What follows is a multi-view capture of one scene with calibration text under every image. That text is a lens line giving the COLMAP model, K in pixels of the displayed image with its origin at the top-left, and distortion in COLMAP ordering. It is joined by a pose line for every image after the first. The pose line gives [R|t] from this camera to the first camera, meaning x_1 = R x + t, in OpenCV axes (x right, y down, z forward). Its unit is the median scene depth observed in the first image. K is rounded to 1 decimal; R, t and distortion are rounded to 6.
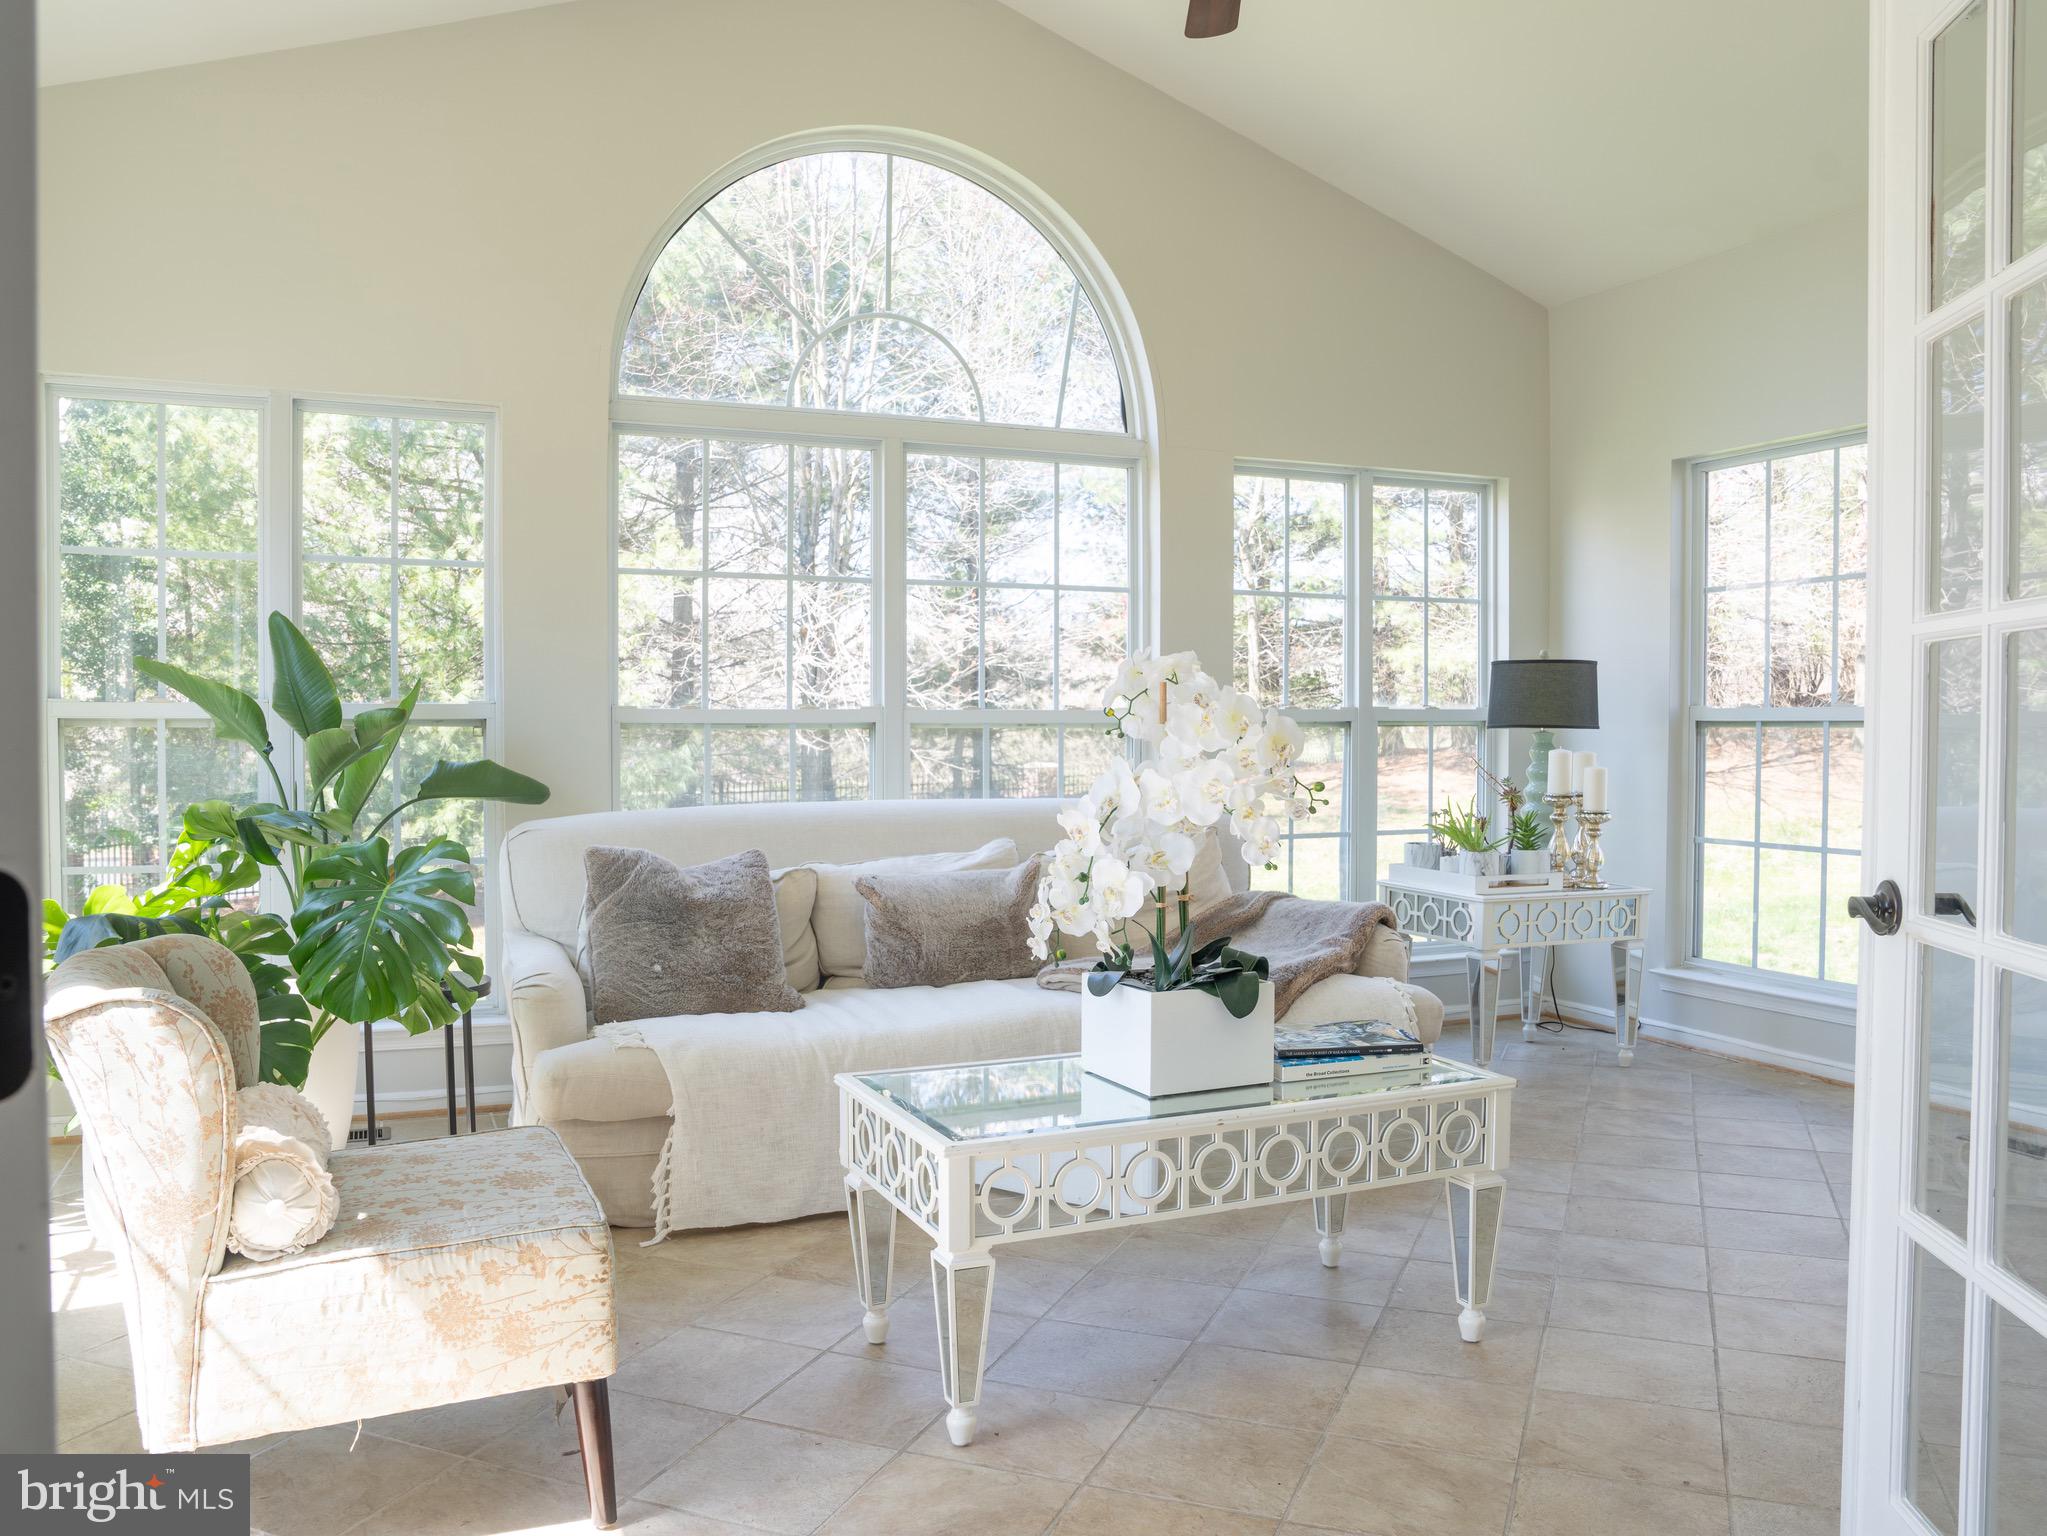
lens RADIAL K [[1562.4, 0, 1022.5], [0, 1562.4, 769.1], [0, 0, 1]] dist [-0.095929, 0.046774]
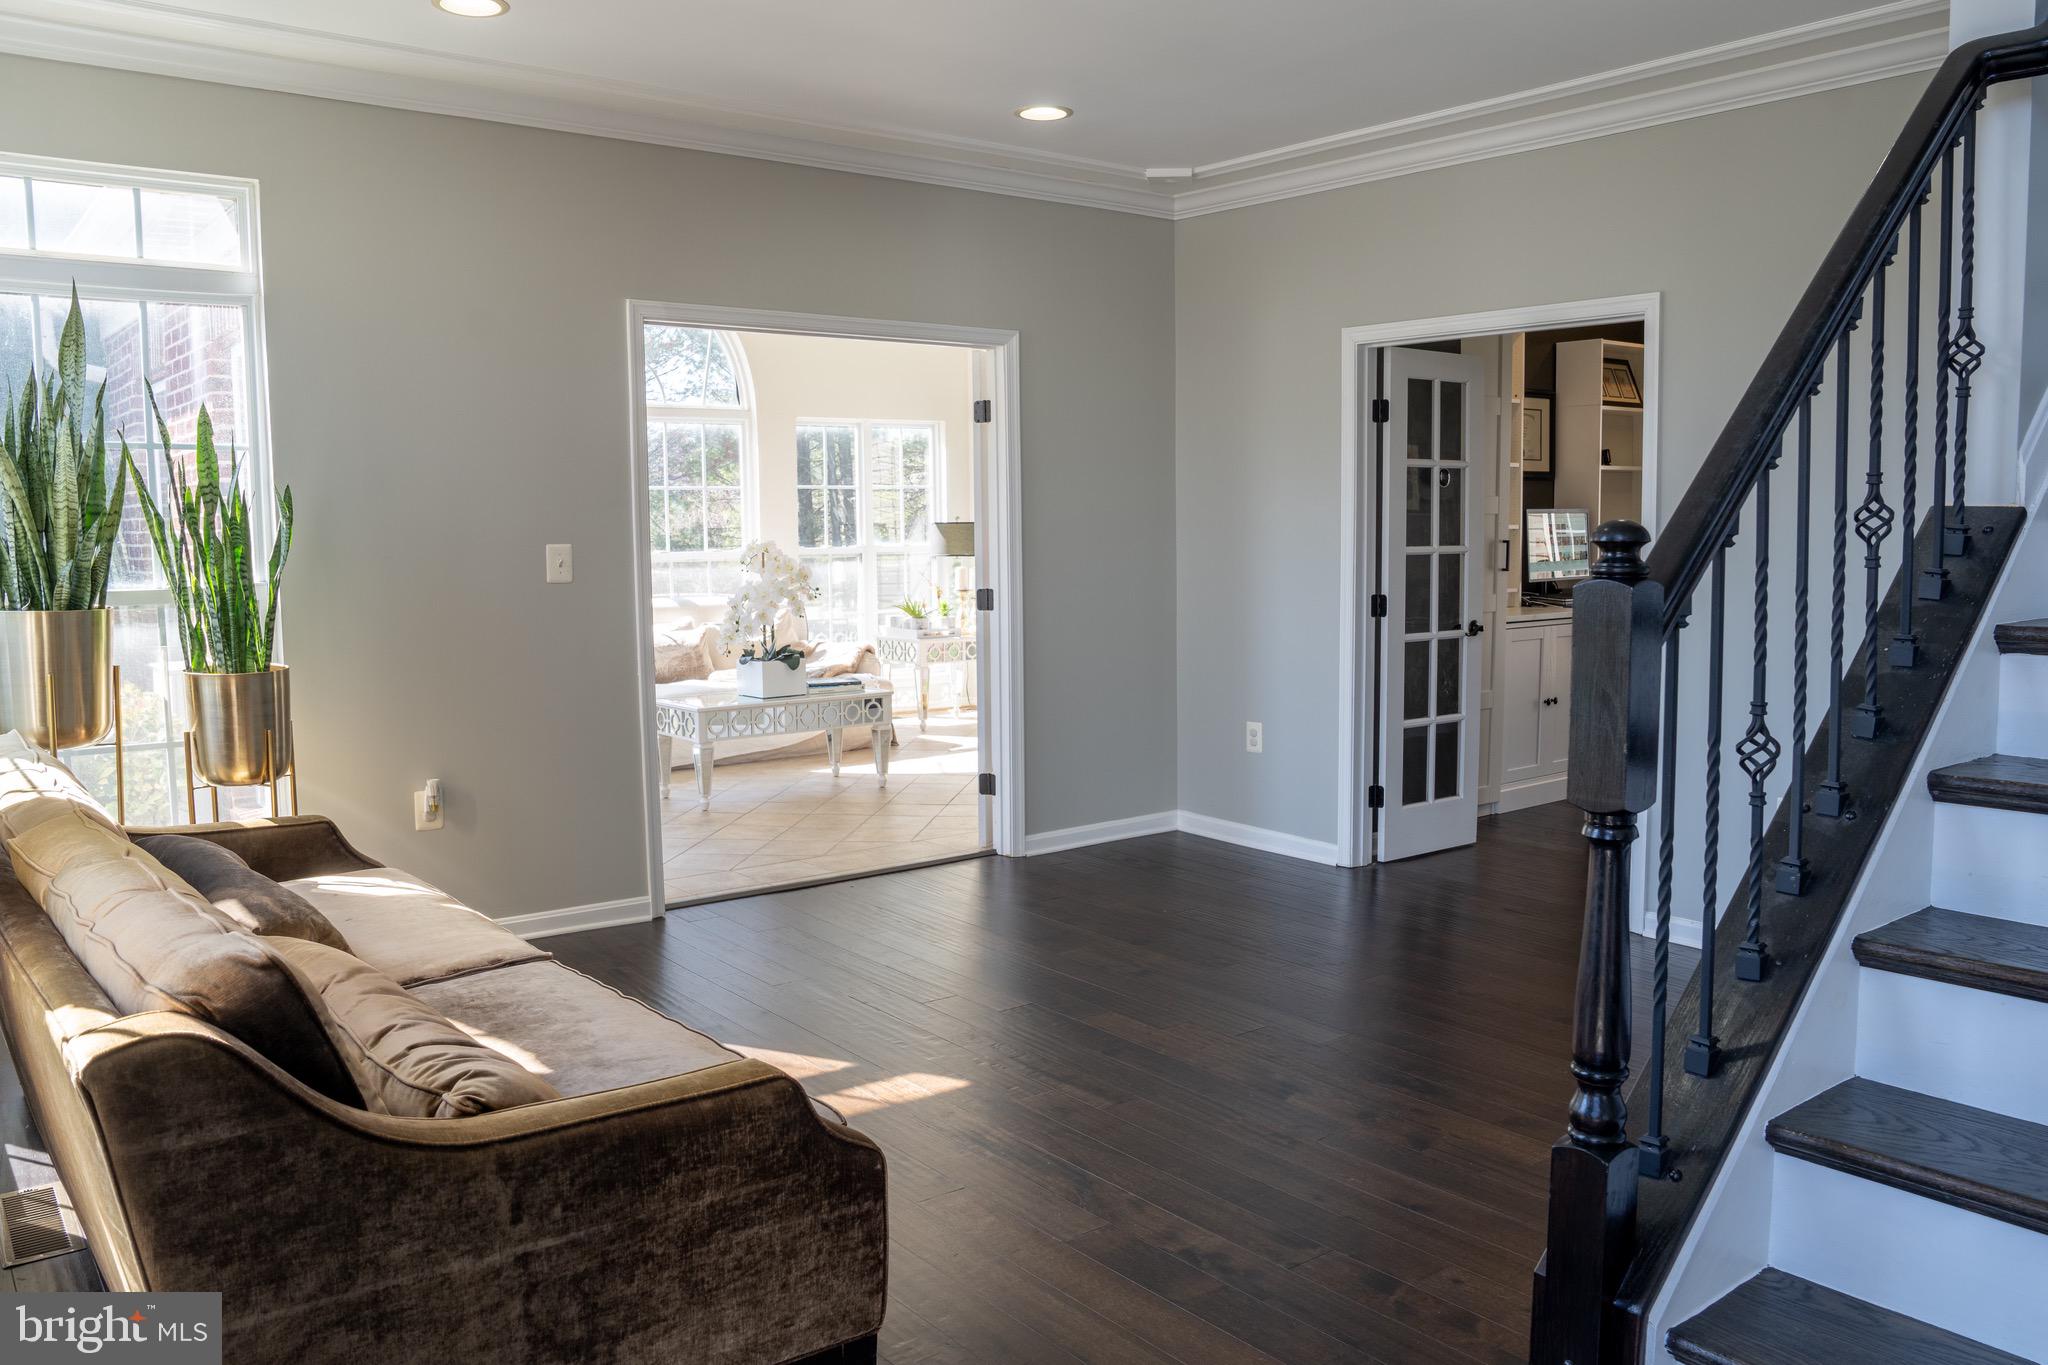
lens RADIAL K [[1620.2, 0, 1022.9], [0, 1620.2, 679.2], [0, 0, 1]] dist [-0.000447, -0.000032]
pose [[0.969054, -0.036126, 0.244190, -0.176968], [0.020285, 0.997542, 0.067076, -0.016092], [-0.246013, -0.060047, 0.967405, -1.956504]]
